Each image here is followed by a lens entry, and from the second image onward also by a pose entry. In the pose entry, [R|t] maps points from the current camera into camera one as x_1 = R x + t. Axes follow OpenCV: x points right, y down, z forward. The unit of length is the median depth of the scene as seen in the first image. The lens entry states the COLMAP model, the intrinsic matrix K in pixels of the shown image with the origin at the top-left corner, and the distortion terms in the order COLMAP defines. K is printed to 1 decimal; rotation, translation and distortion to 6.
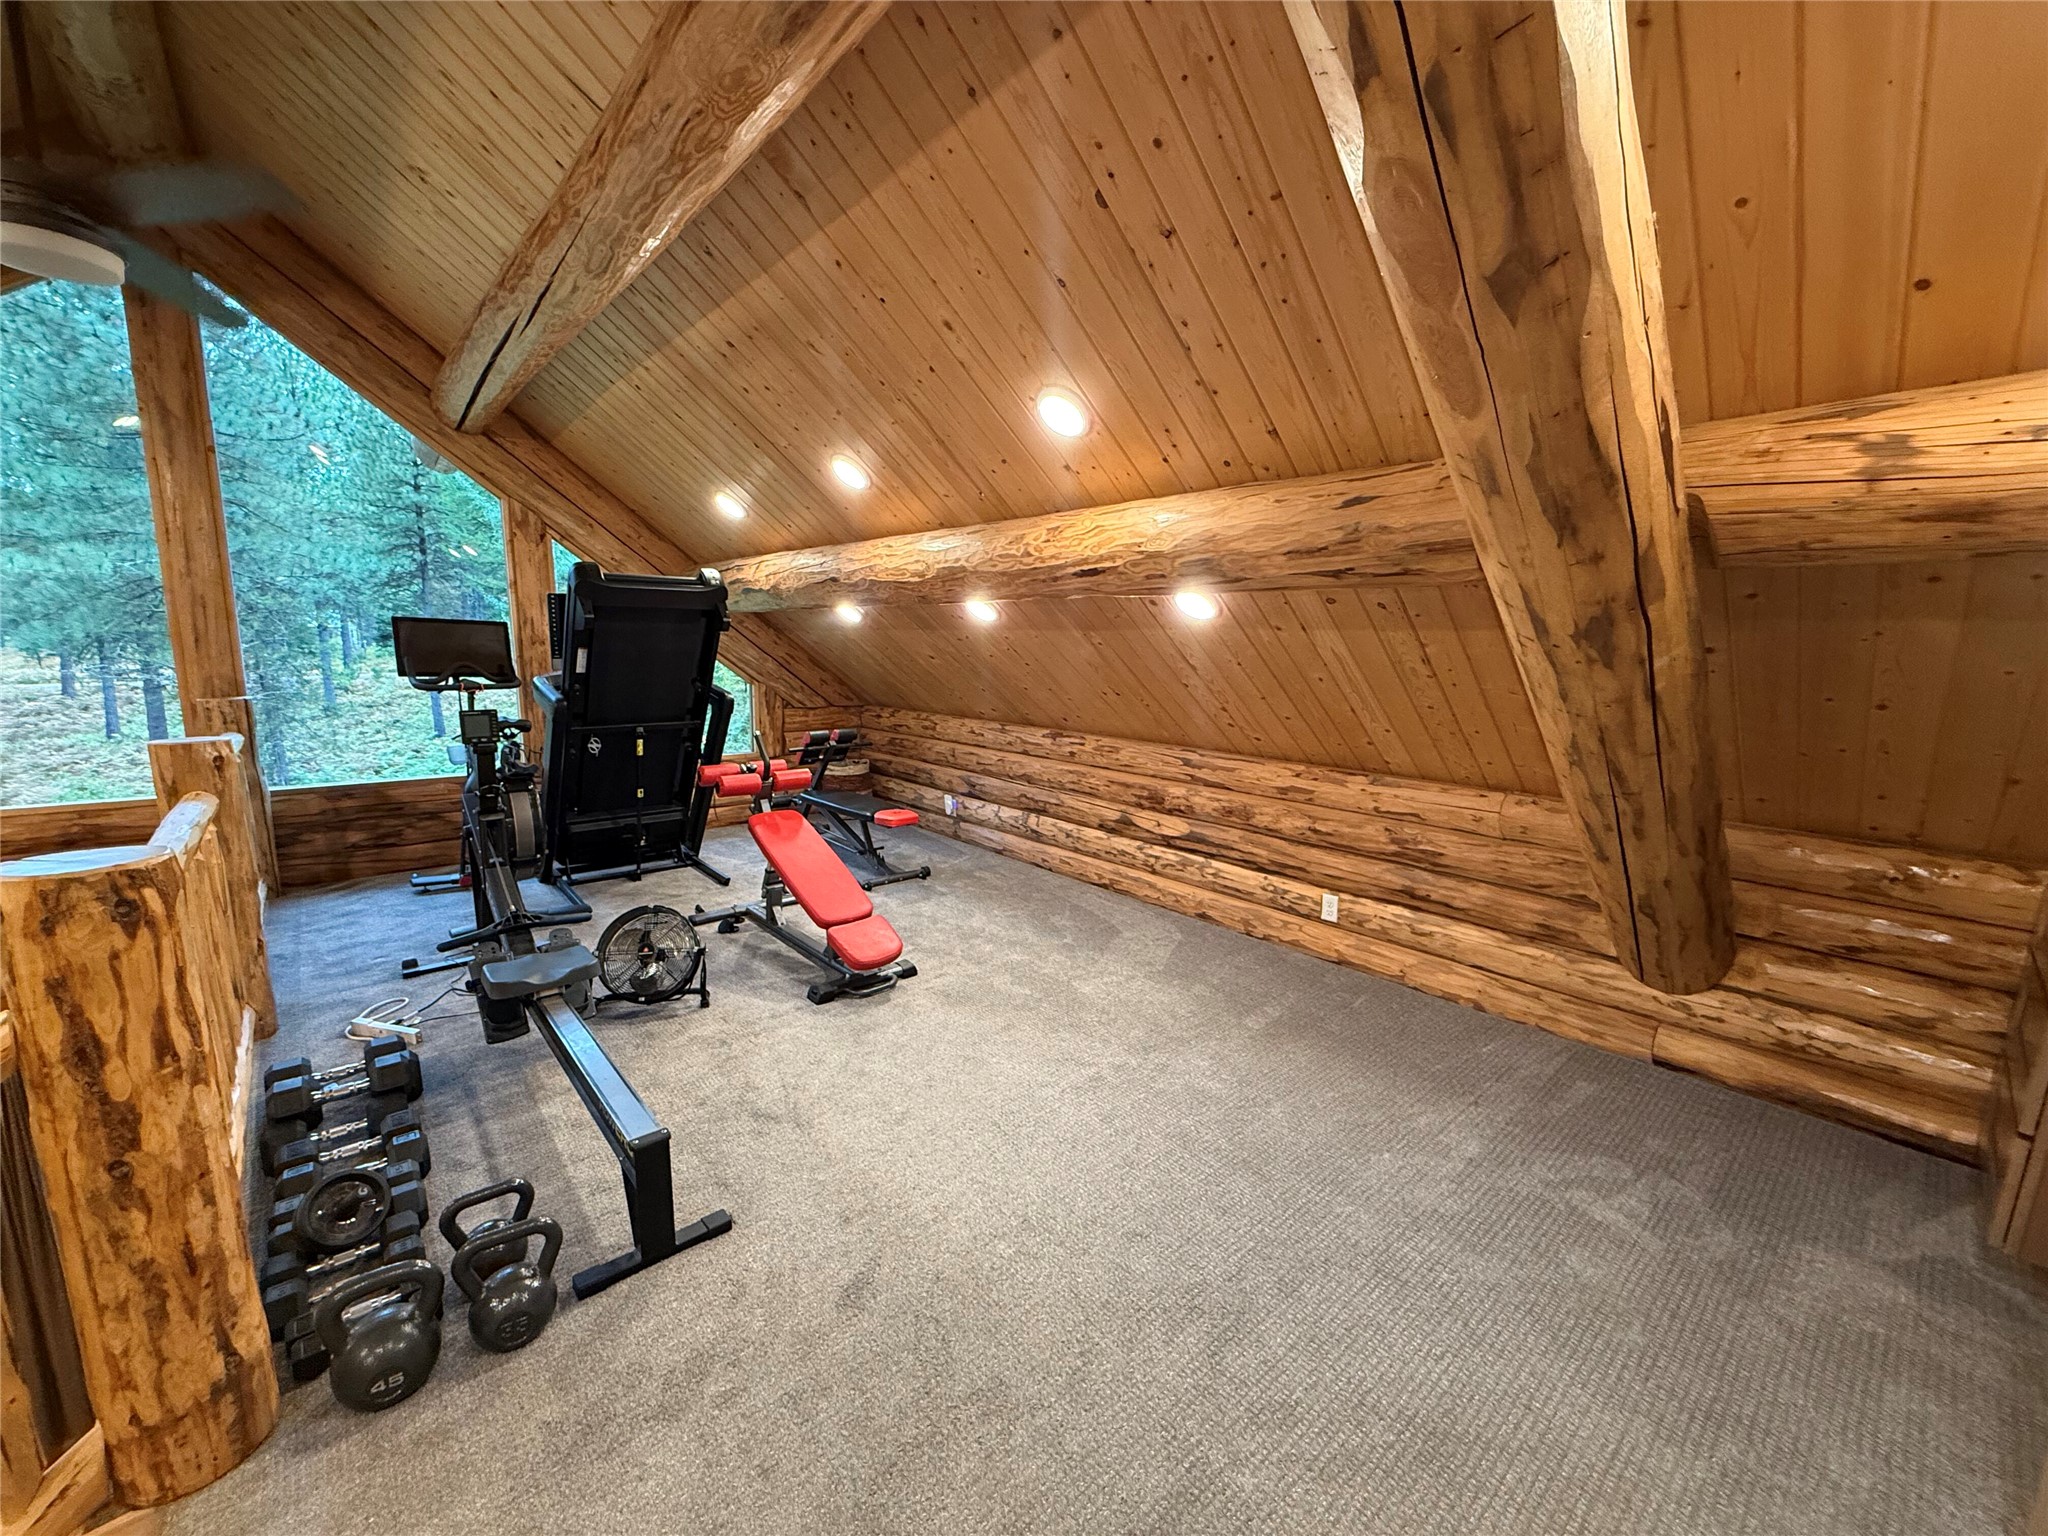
lens RADIAL K [[815.3, 0, 1017.9], [0, 815.3, 772.1], [0, 0, 1]] dist [-0.000455, 0.000482]
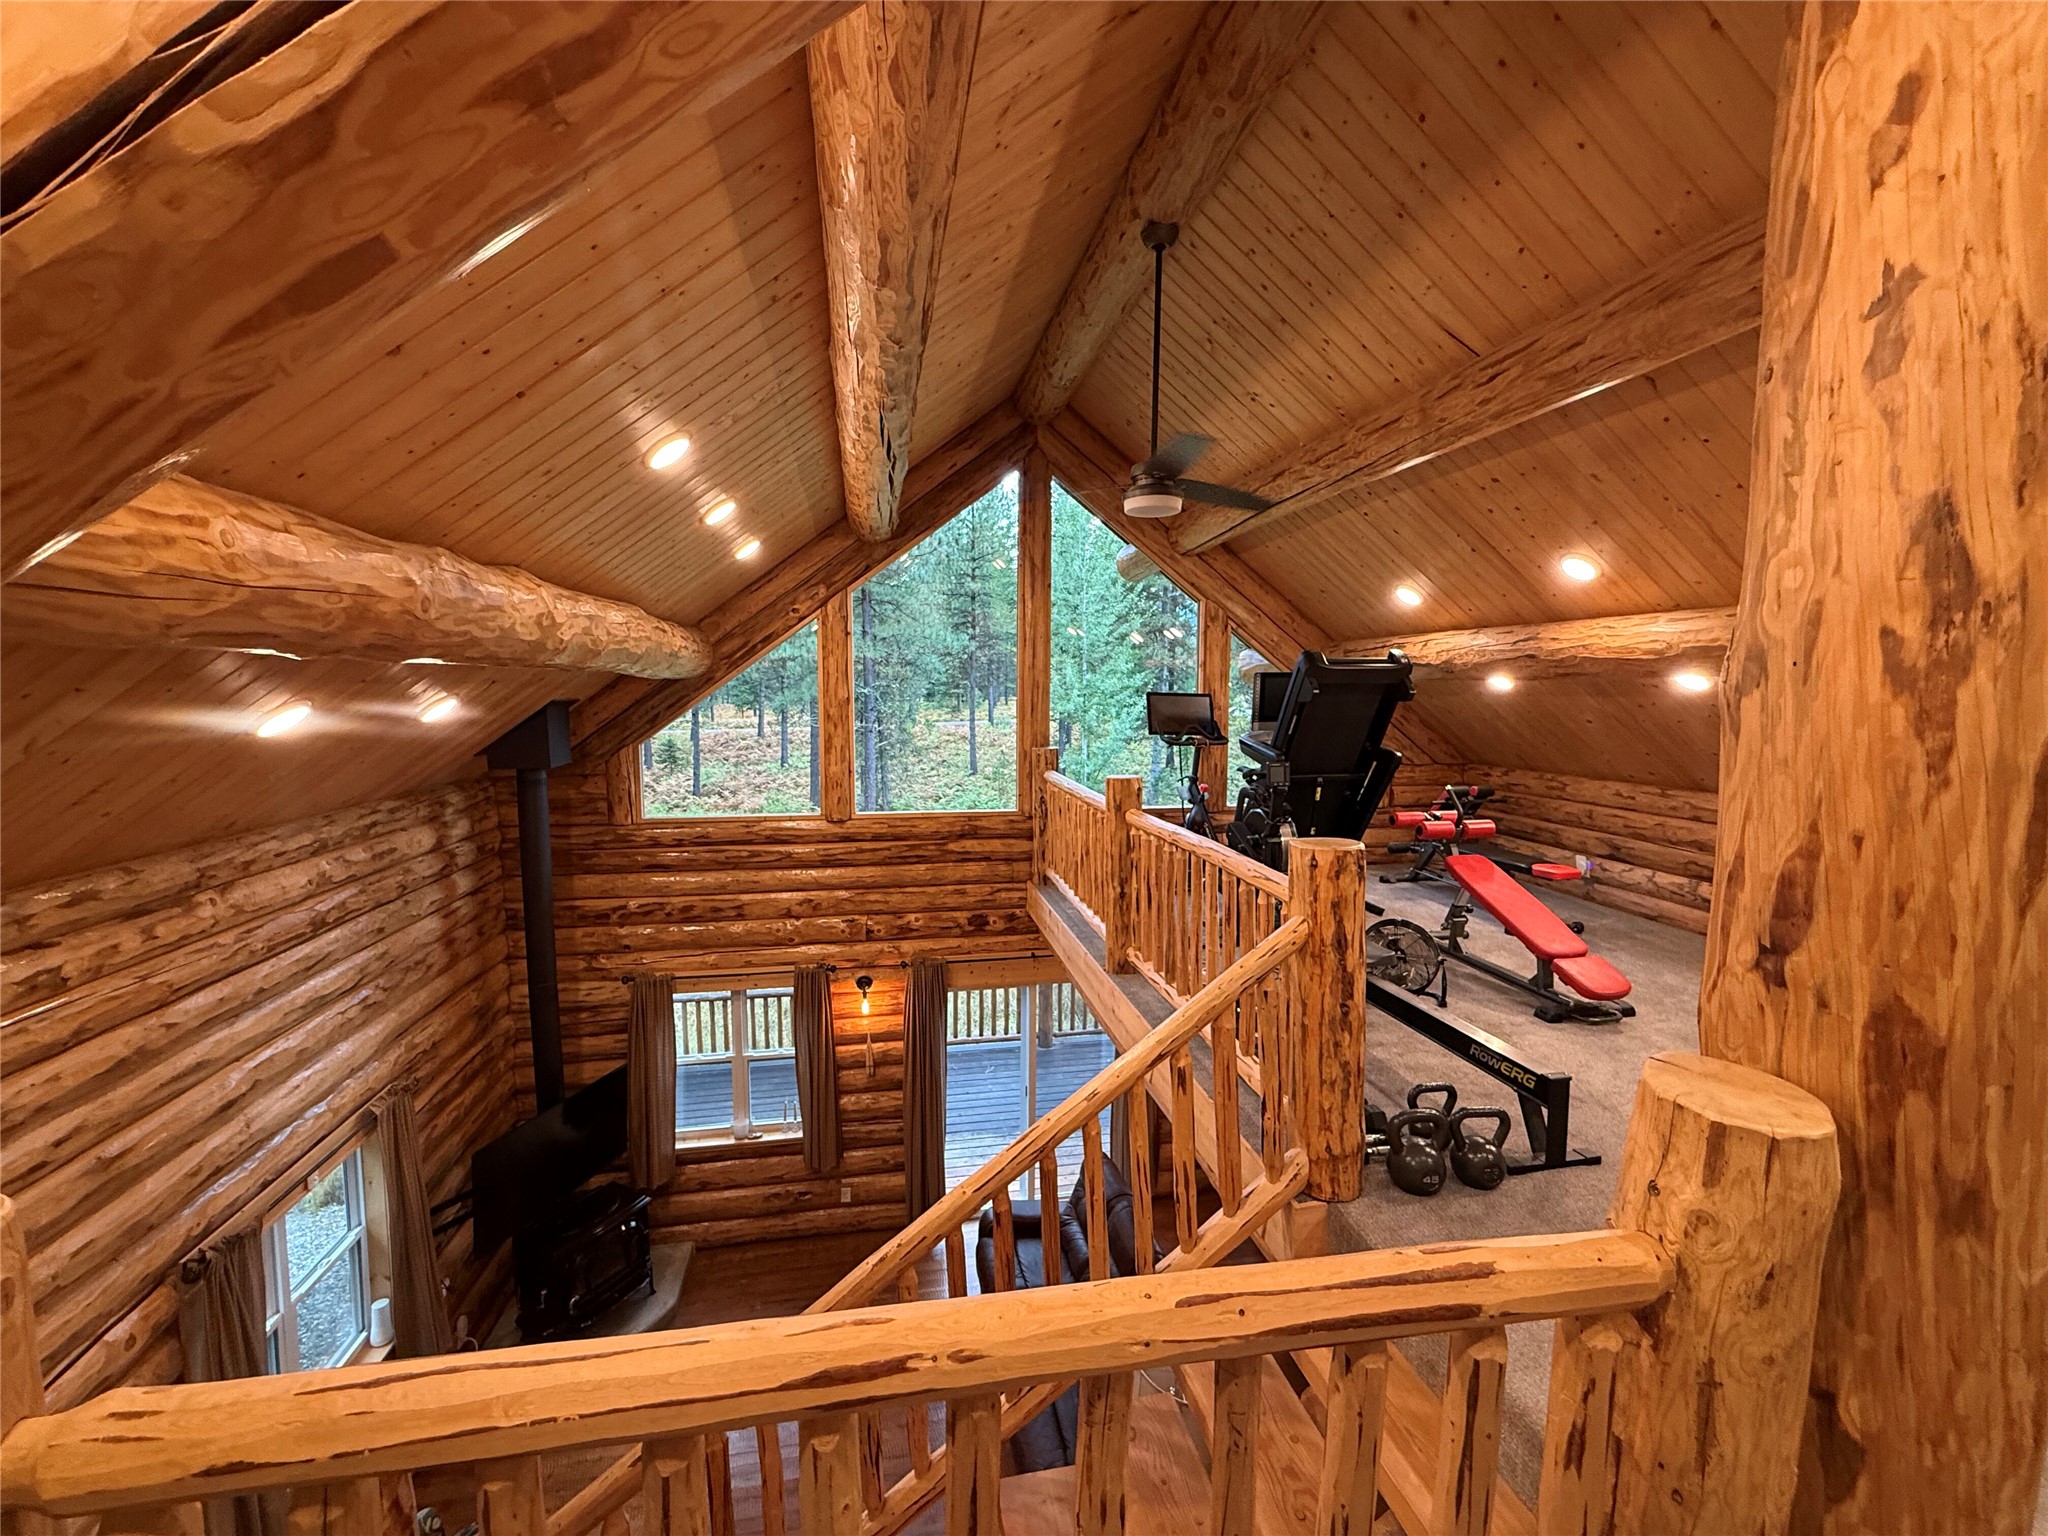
lens RADIAL K [[815.3, 0, 1017.9], [0, 815.3, 772.1], [0, 0, 1]] dist [-0.000455, 0.000482]
pose [[0.862181, 0.037046, -0.505245, -0.217234], [-0.068562, 0.996680, -0.043919, 0.020690], [0.501940, 0.072506, 0.861858, -0.275332]]
